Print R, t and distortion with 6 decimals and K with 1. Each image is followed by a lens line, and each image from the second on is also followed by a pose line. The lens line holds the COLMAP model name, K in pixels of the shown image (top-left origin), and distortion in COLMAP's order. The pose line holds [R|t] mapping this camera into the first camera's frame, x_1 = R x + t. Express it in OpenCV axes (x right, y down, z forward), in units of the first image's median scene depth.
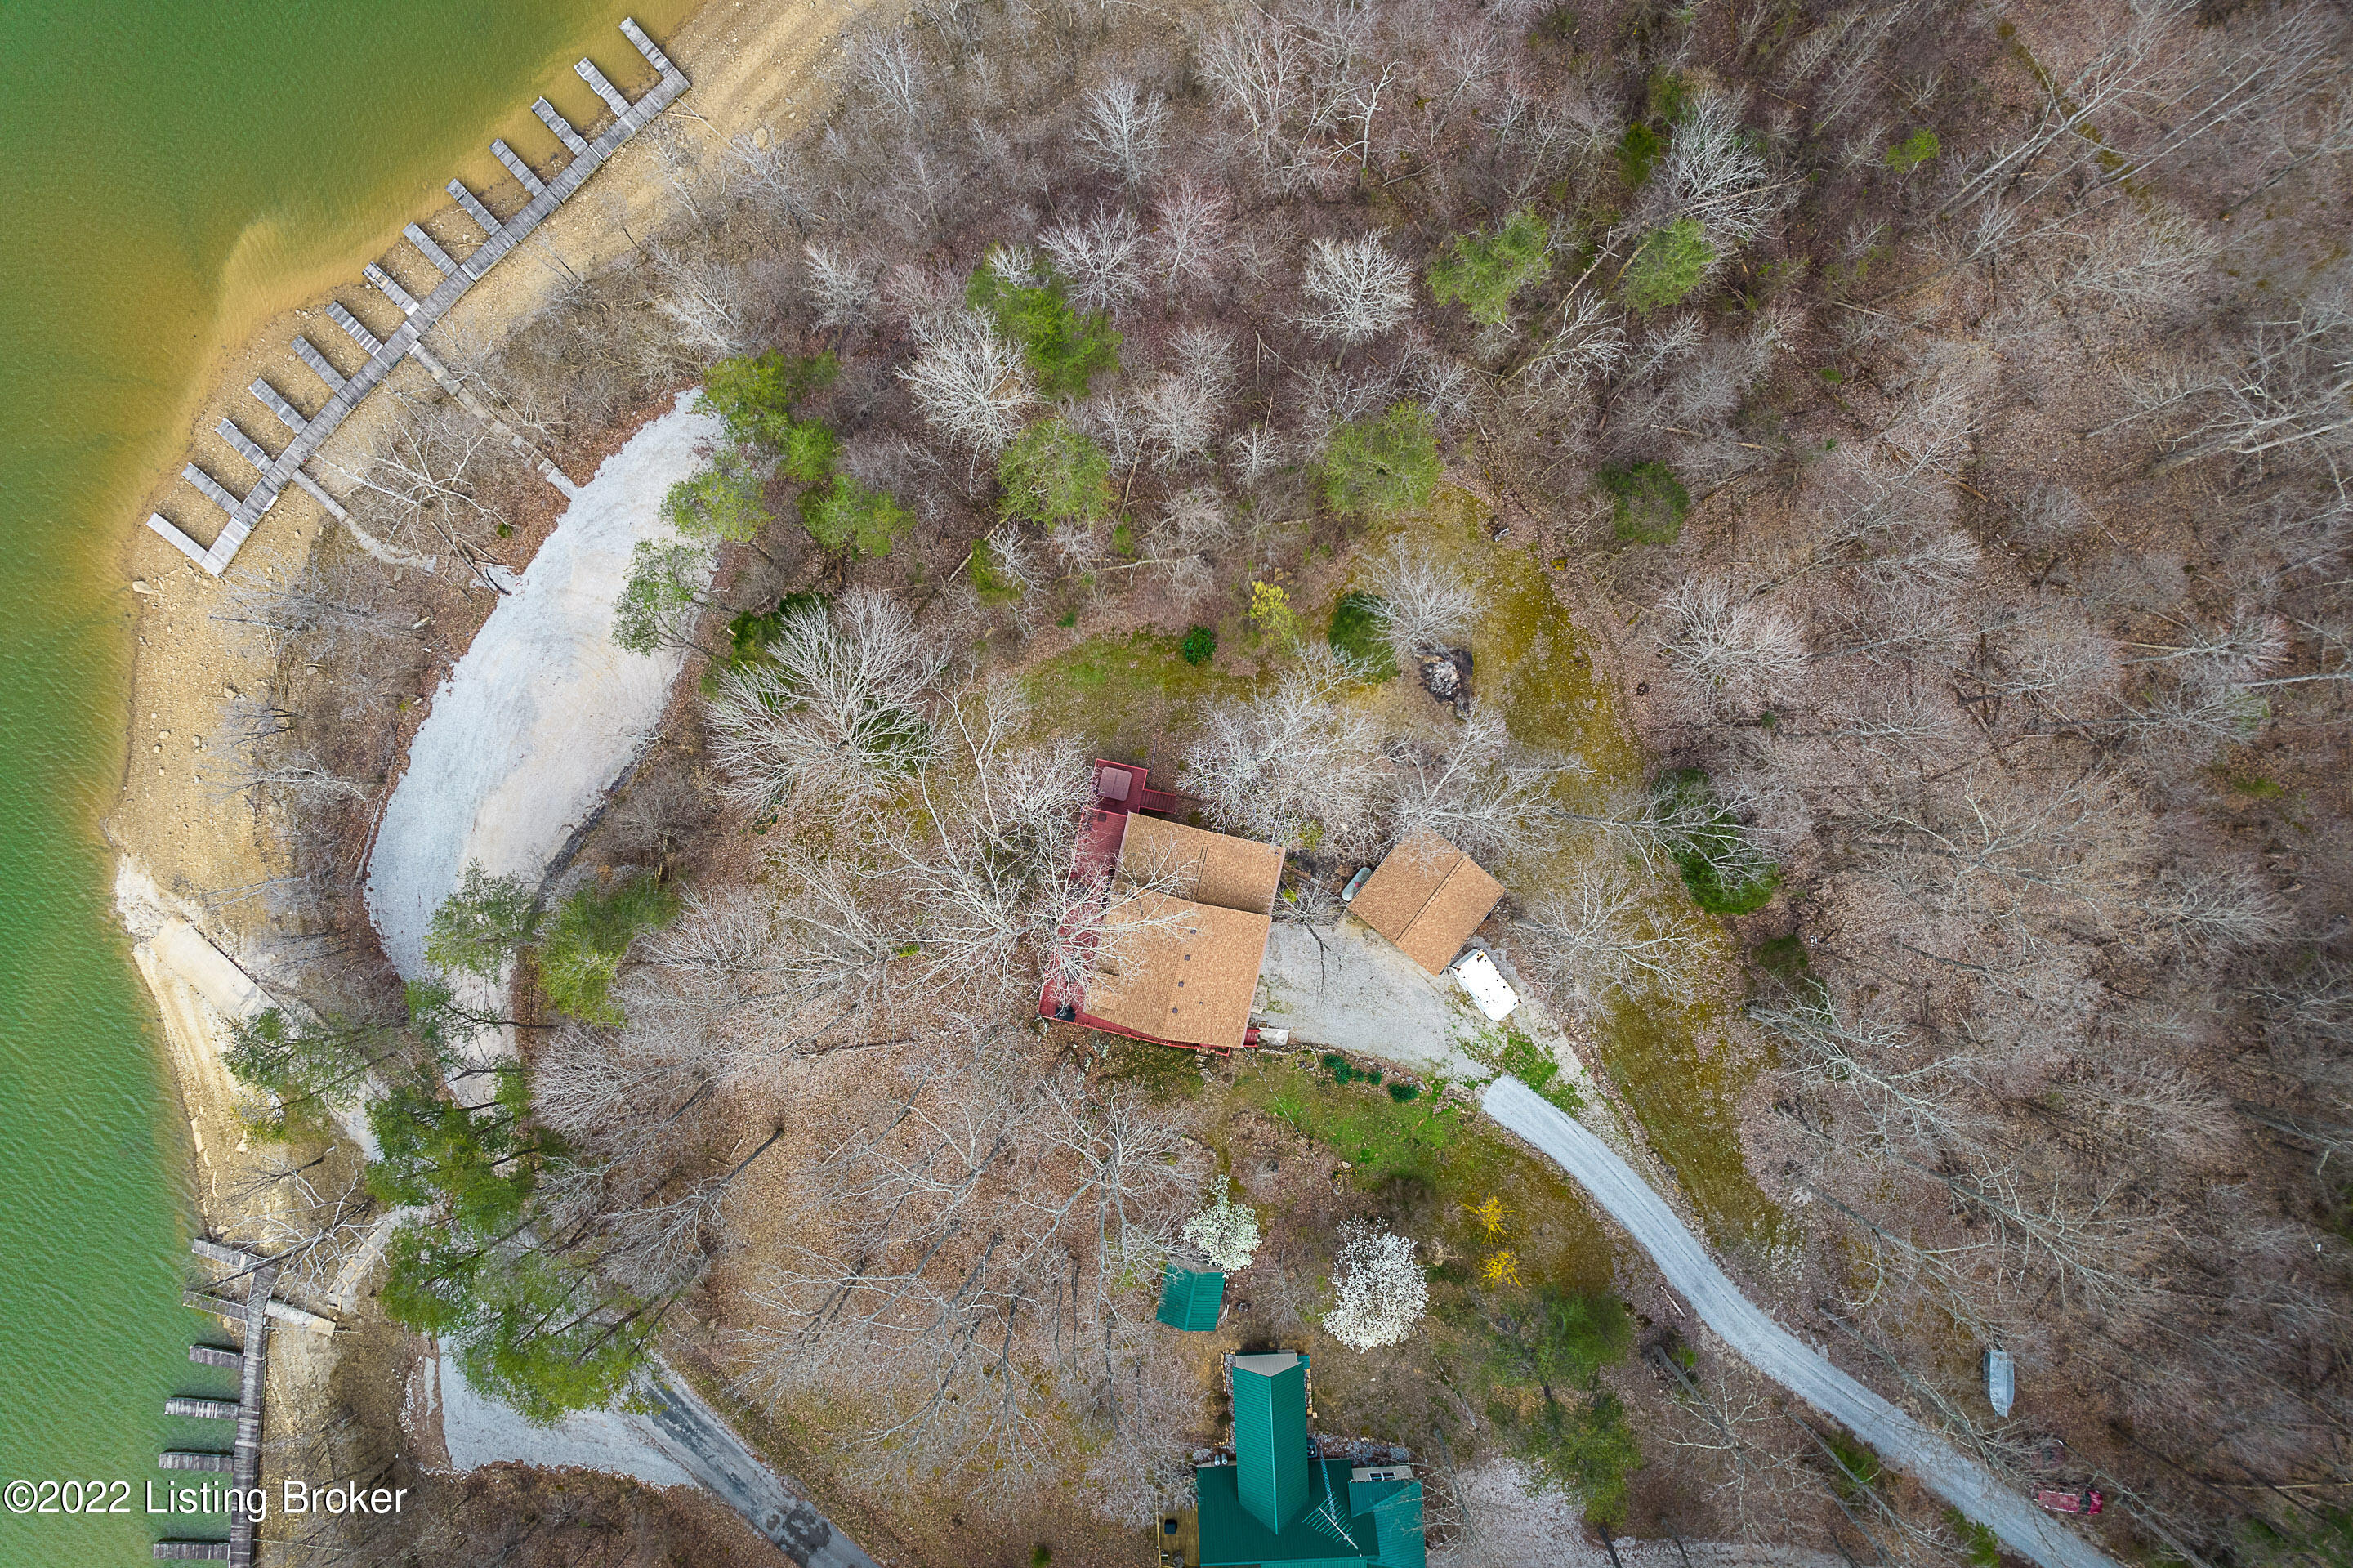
lens RADIAL K [[1505.4, 0, 1195.4], [0, 1505.4, 798.0], [0, 0, 1]] dist [-0.068027, 0.056498]
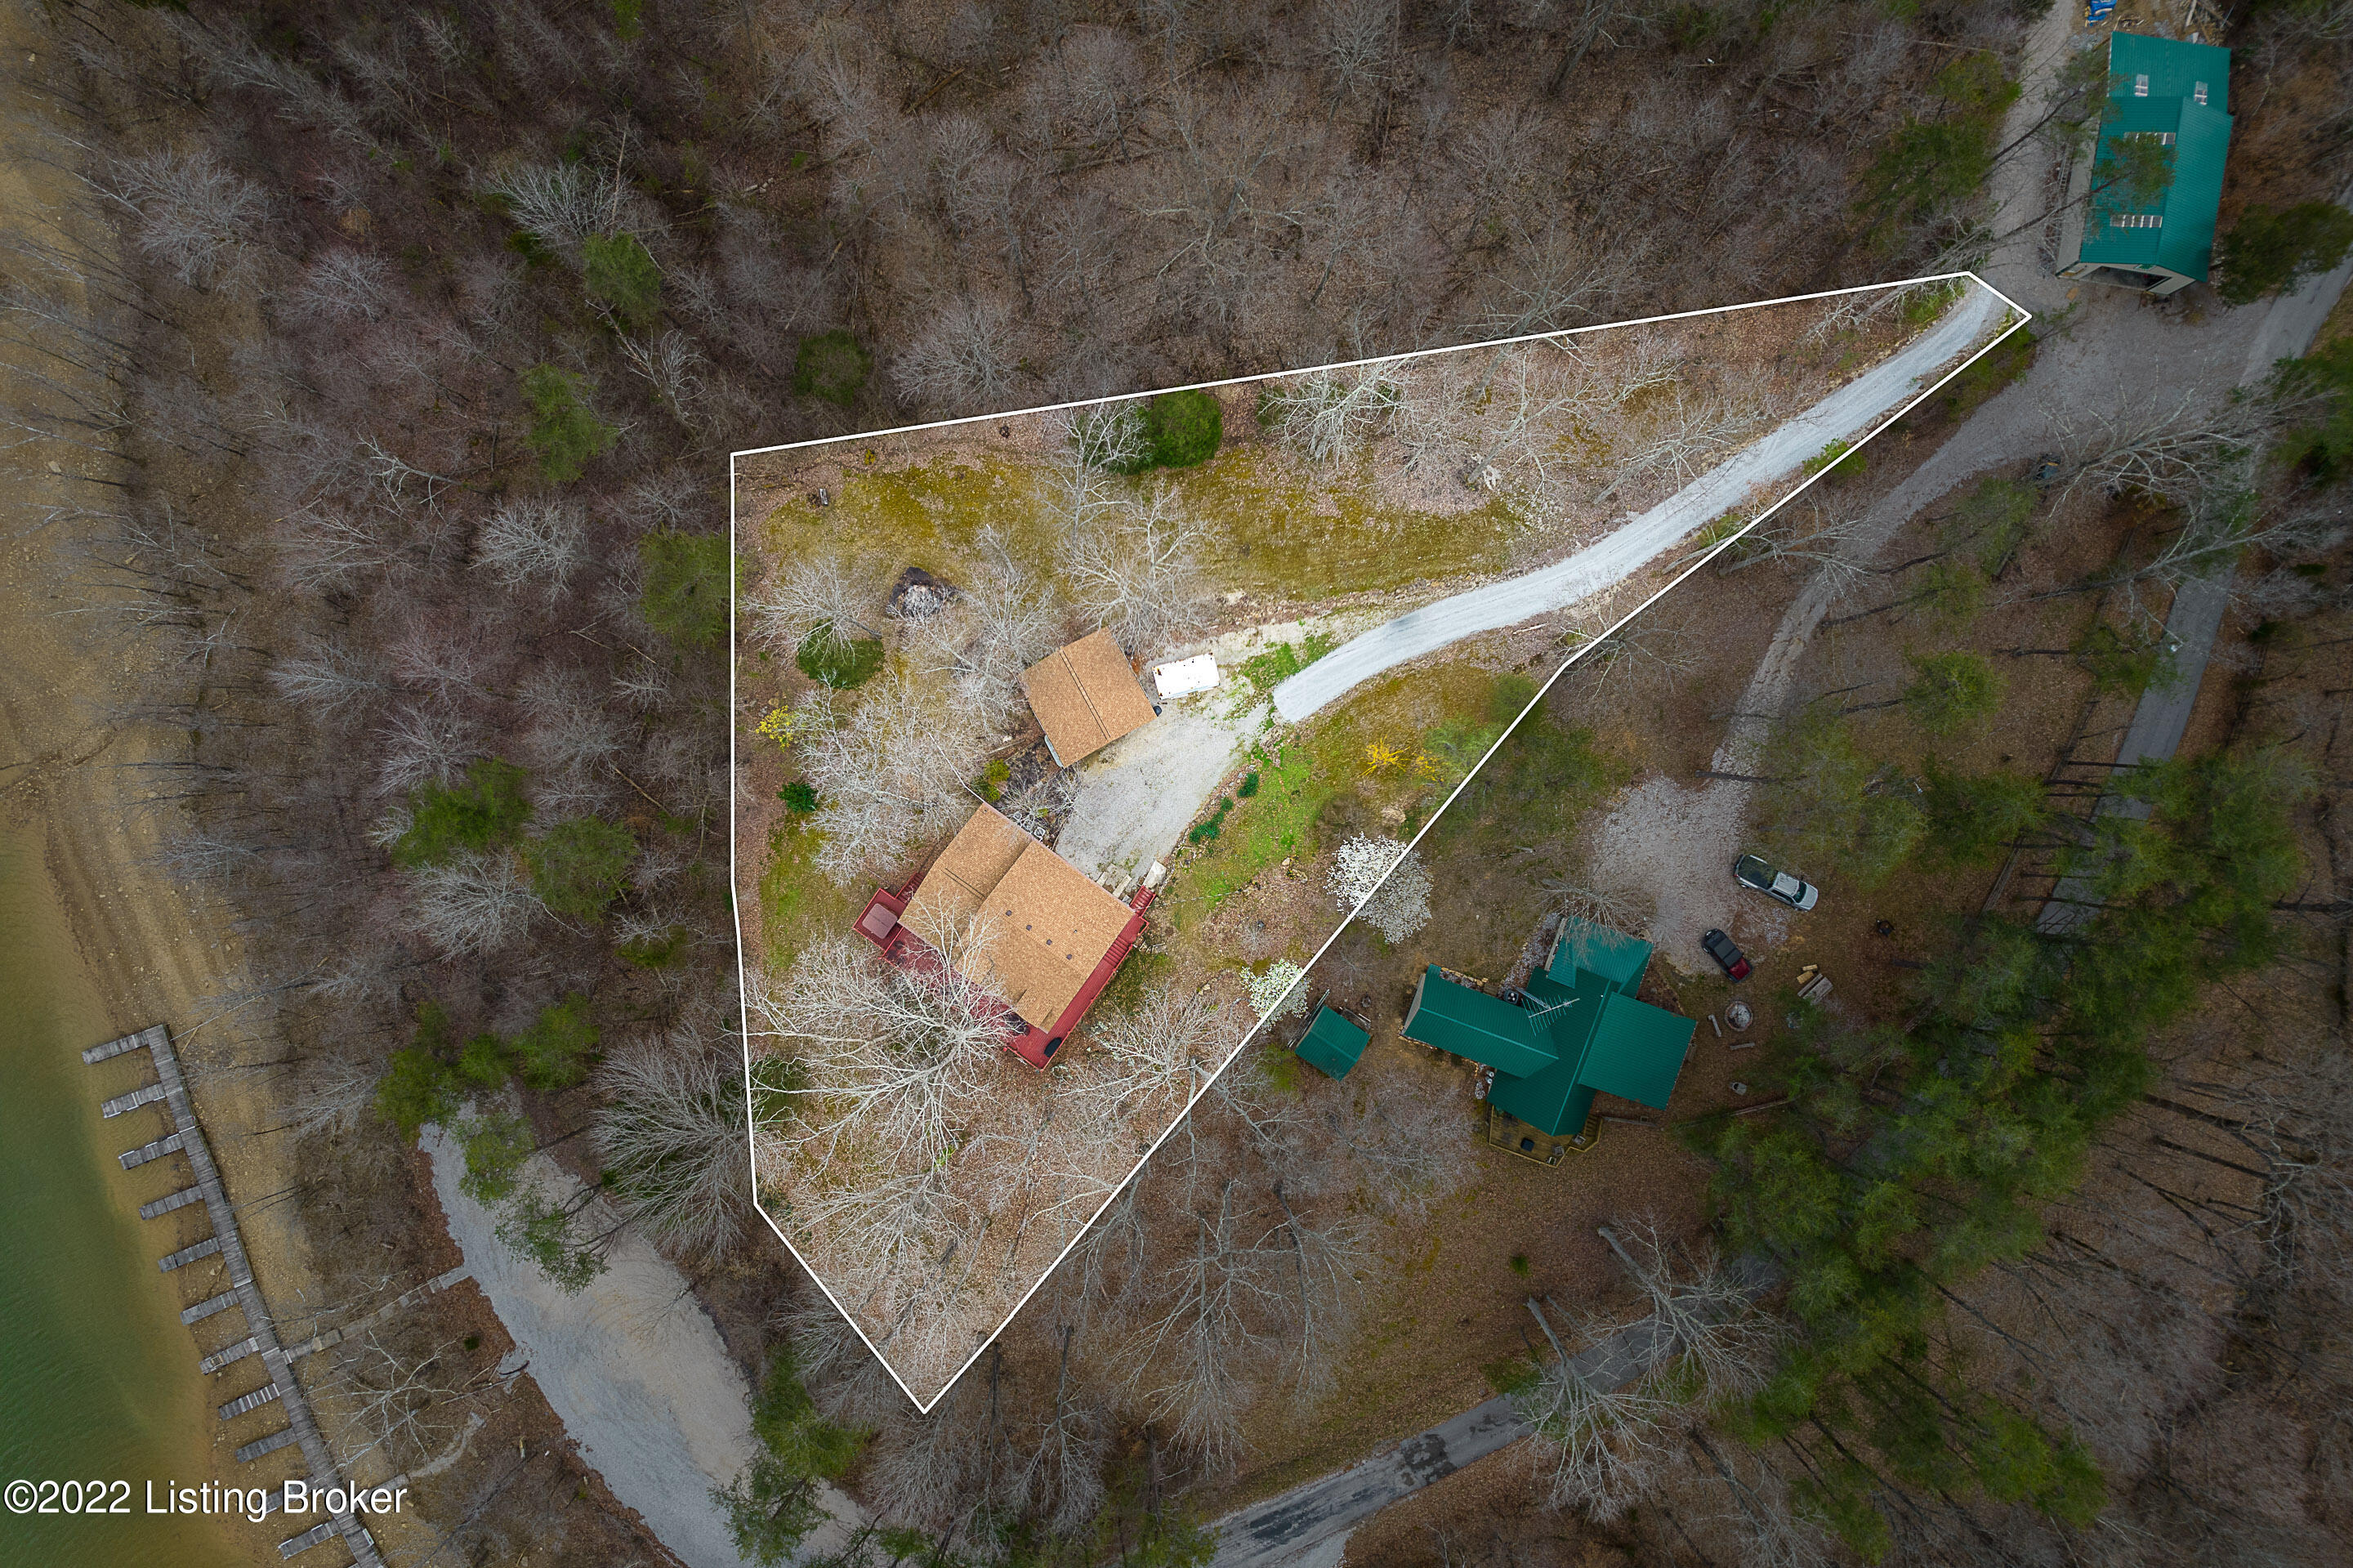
lens RADIAL K [[1505.4, 0, 1197.1], [0, 1505.4, 789.1], [0, 0, 1]] dist [-0.068027, 0.056498]
pose [[0.388316, -0.921526, -0.000130, 0.119425], [0.921520, 0.388314, -0.003643, 0.163197], [0.003408, 0.001295, 0.999993, -0.078952]]
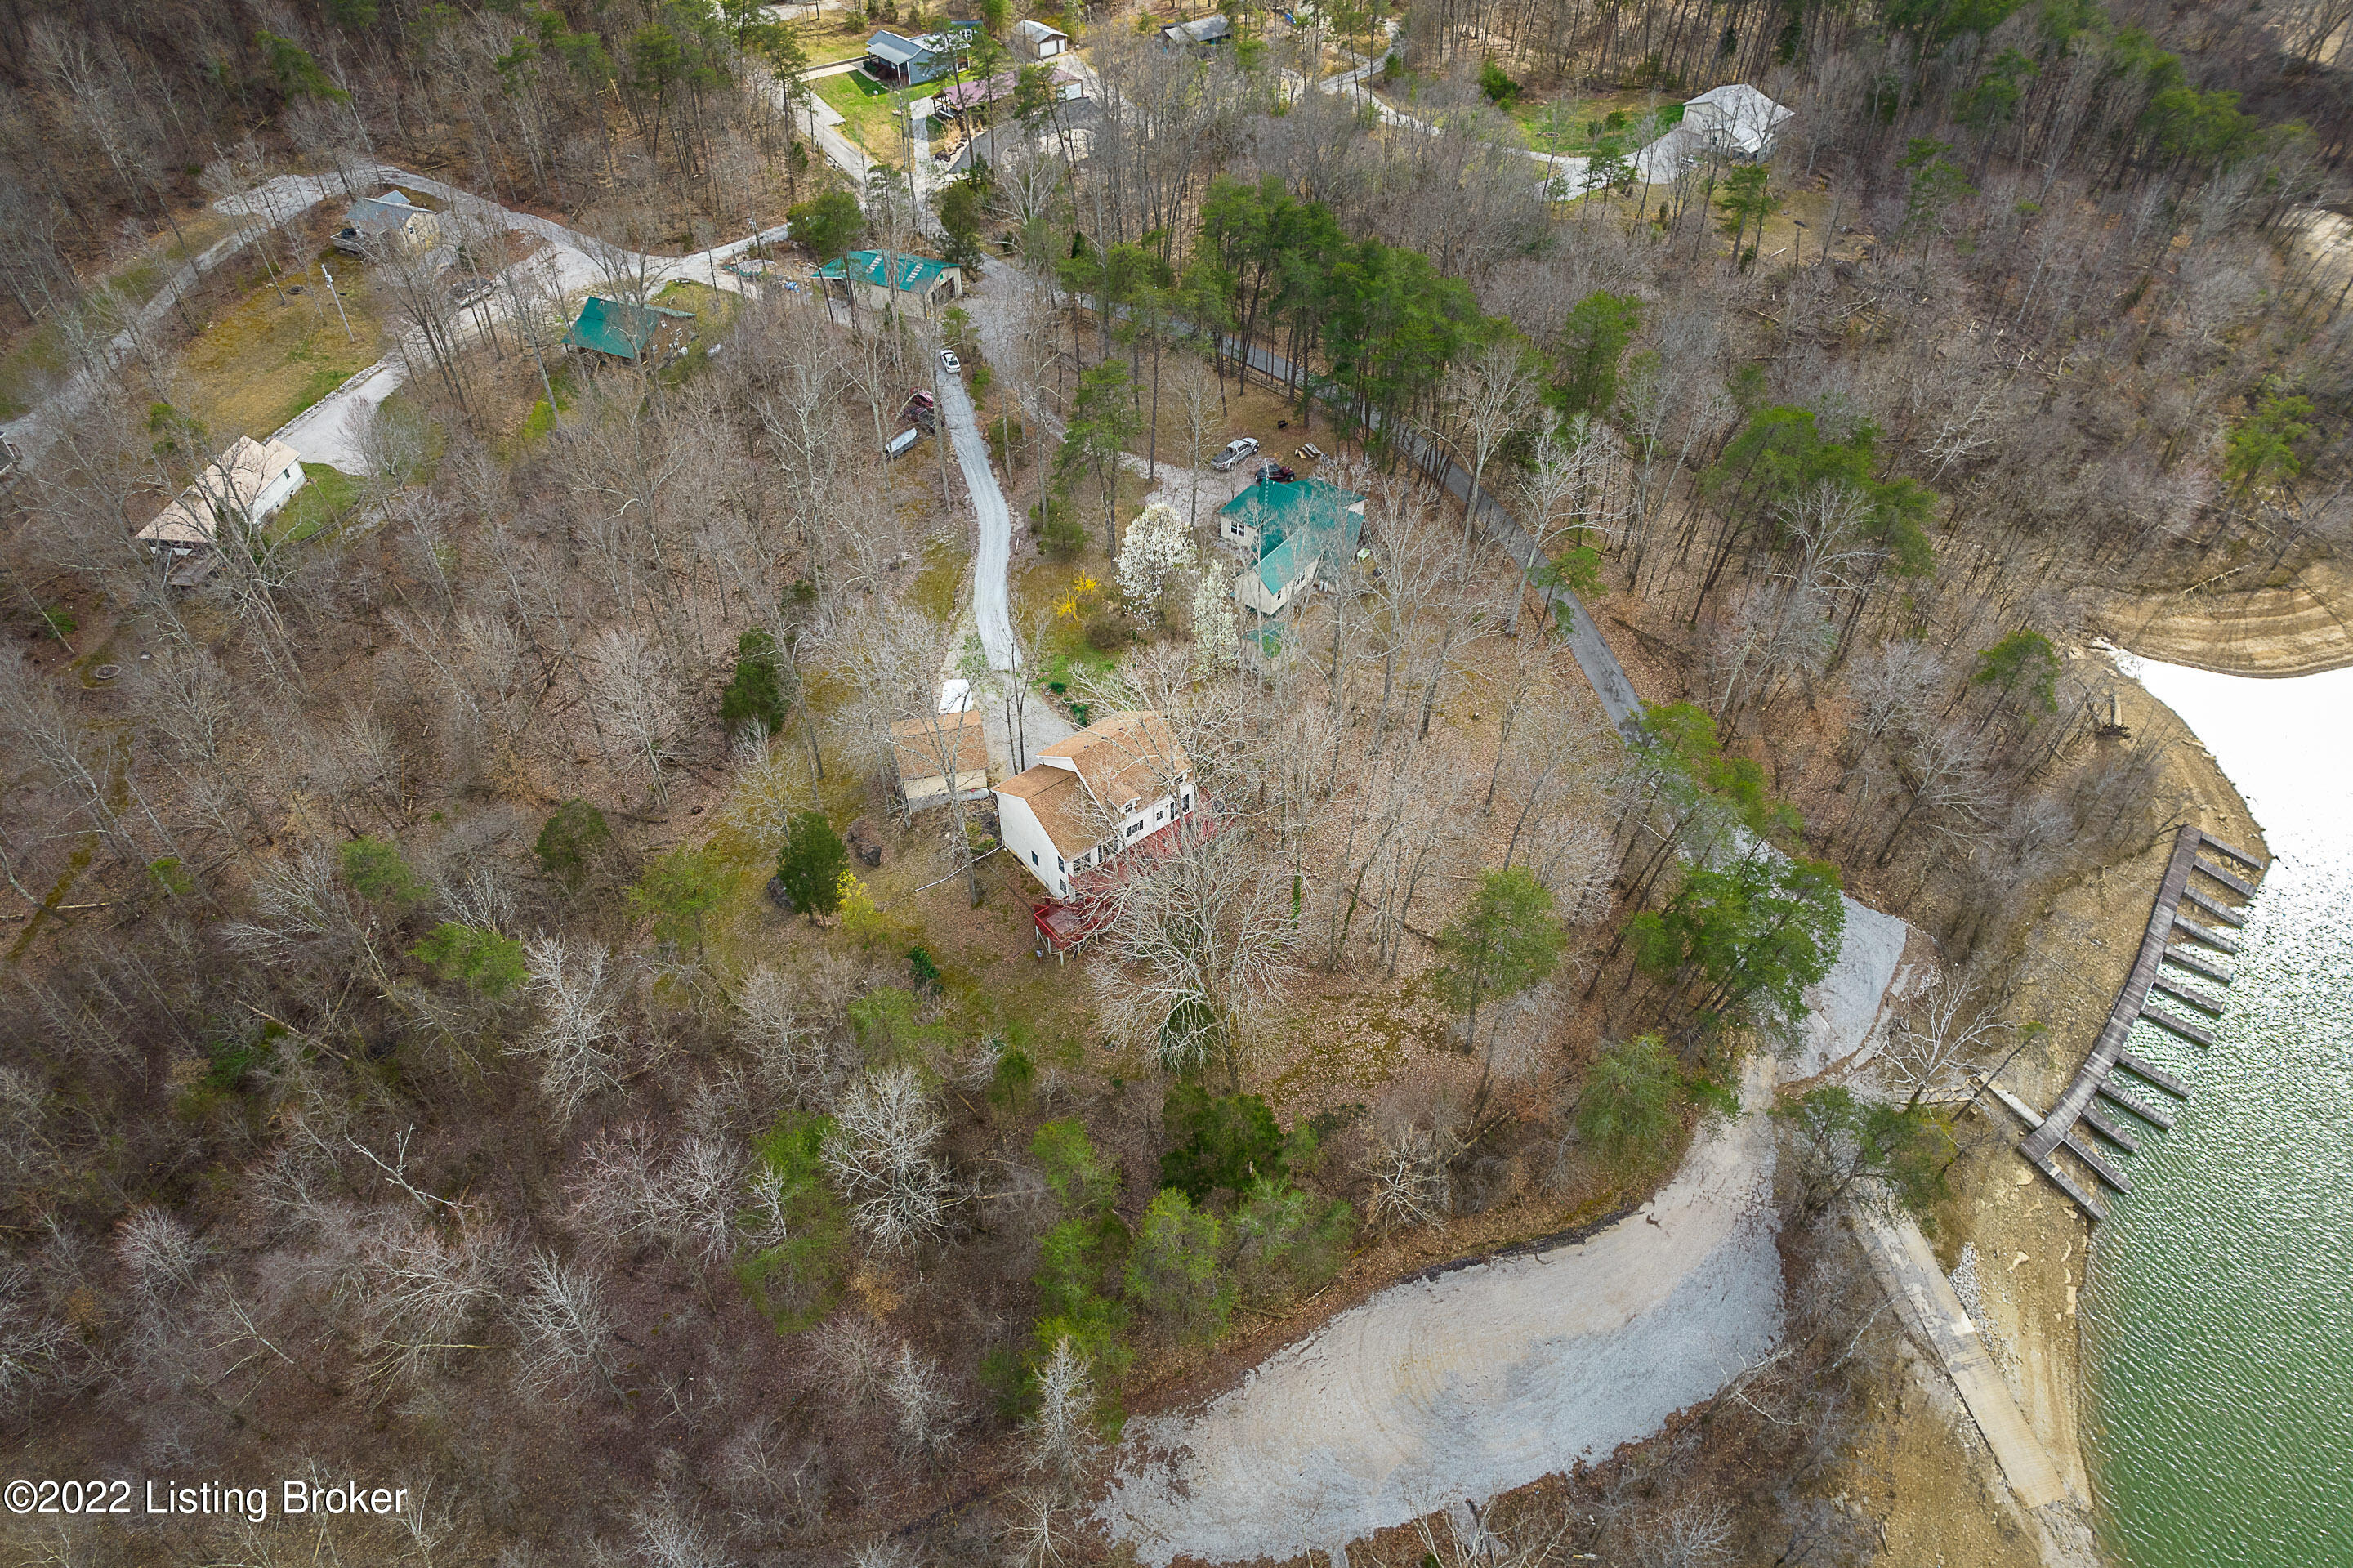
lens RADIAL K [[1505.4, 0, 1191.3], [0, 1505.4, 788.7], [0, 0, 1]] dist [-0.068027, 0.056498]
pose [[-0.786009, -0.431310, 0.442901, -0.571384], [0.618128, -0.536280, 0.574736, -0.532810], [-0.010371, 0.725517, 0.688126, 0.143848]]
